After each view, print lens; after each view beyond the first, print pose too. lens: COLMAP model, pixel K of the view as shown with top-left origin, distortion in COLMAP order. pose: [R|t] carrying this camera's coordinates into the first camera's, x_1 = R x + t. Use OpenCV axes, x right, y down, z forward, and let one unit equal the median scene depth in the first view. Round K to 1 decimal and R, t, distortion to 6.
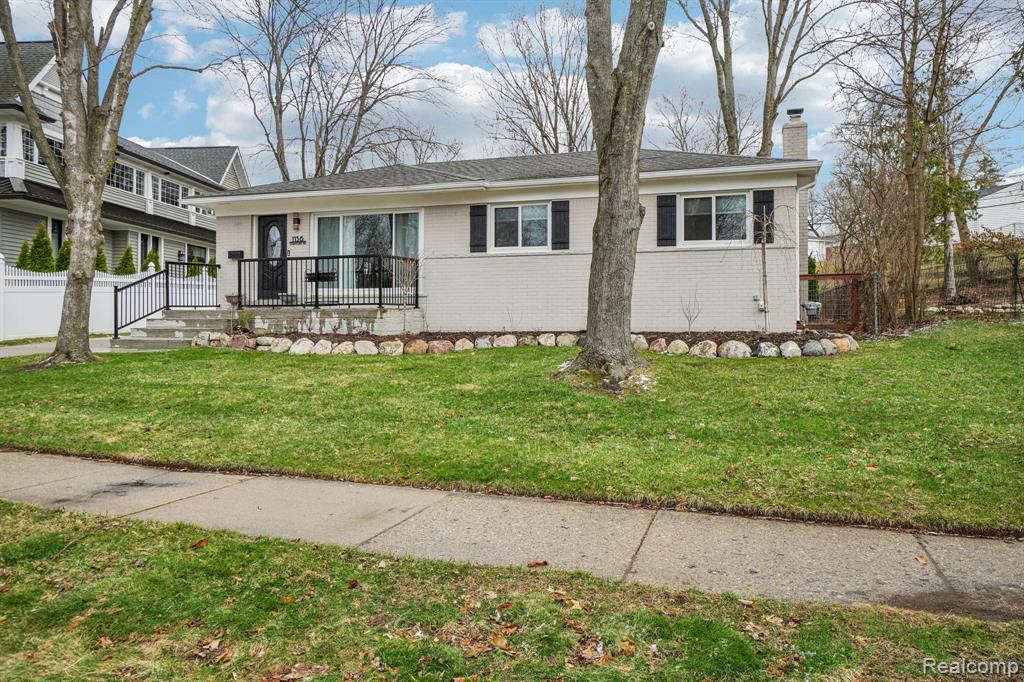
lens RADIAL K [[718.6, 0, 515.0], [0, 718.6, 320.2], [0, 0, 1]] dist [0.007417, 0.001302]
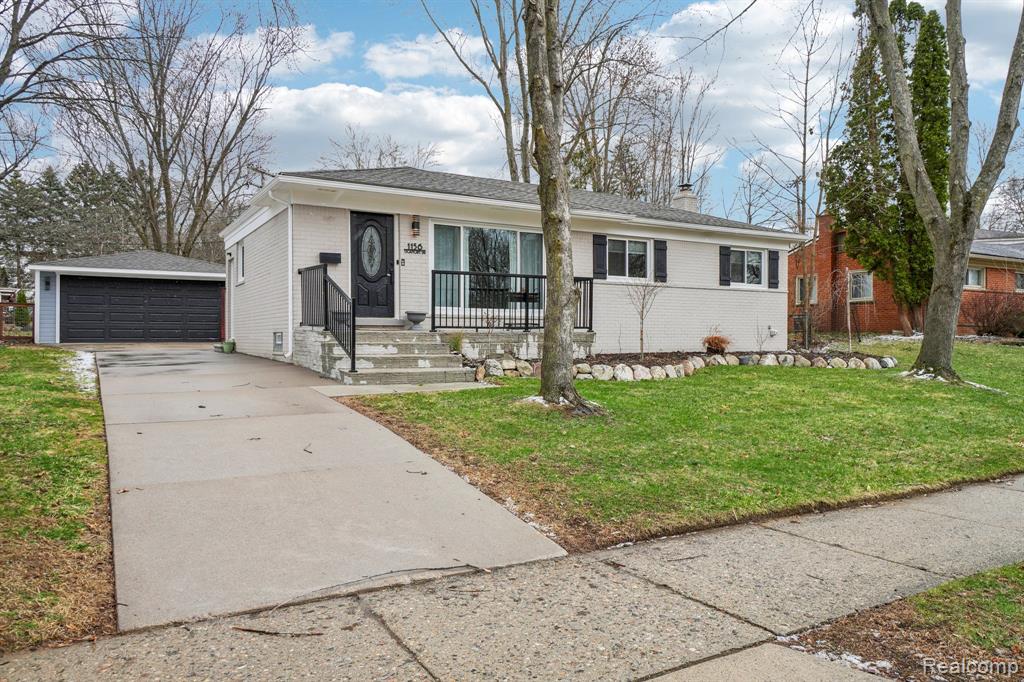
lens RADIAL K [[723.0, 0, 512.0], [0, 723.0, 341.0], [0, 0, 1]] dist [0.027606, 0.001562]
pose [[0.665857, -0.003338, 0.746072, -0.974187], [-0.005259, 0.999944, 0.009167, -0.012592], [-0.746061, -0.010027, 0.665802, 0.398176]]
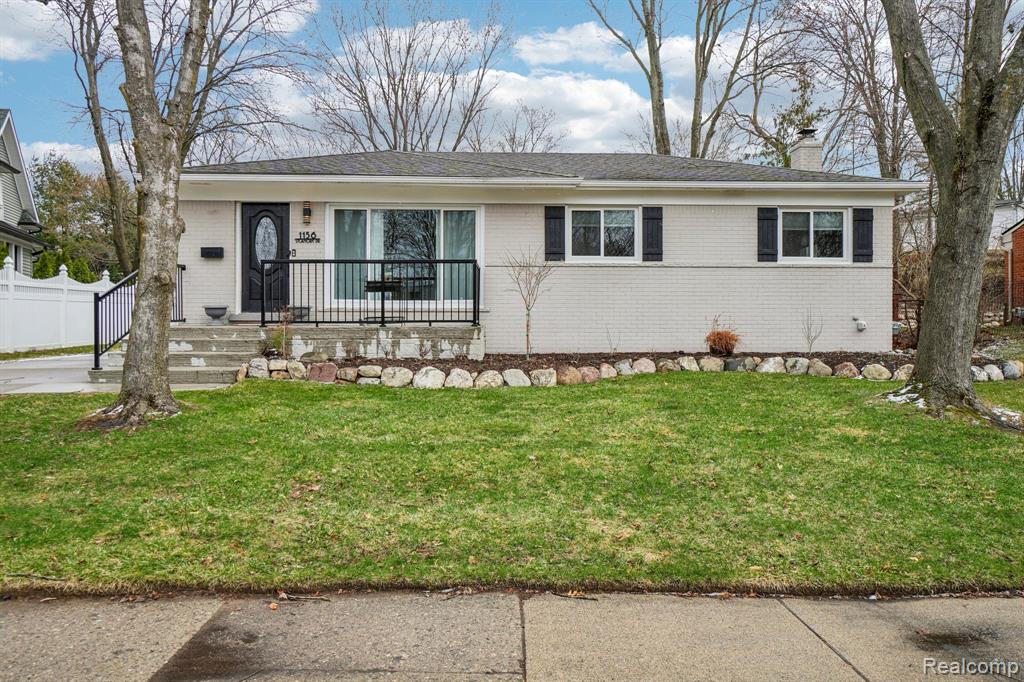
lens RADIAL K [[721.5, 0, 512.0], [0, 721.5, 341.0], [0, 0, 1]] dist [-0.000942, -0.001745]
pose [[0.938565, -0.004537, 0.345071, -0.413862], [-0.001364, 0.999857, 0.016856, -0.013719], [-0.345099, -0.016291, 0.938425, 0.213417]]
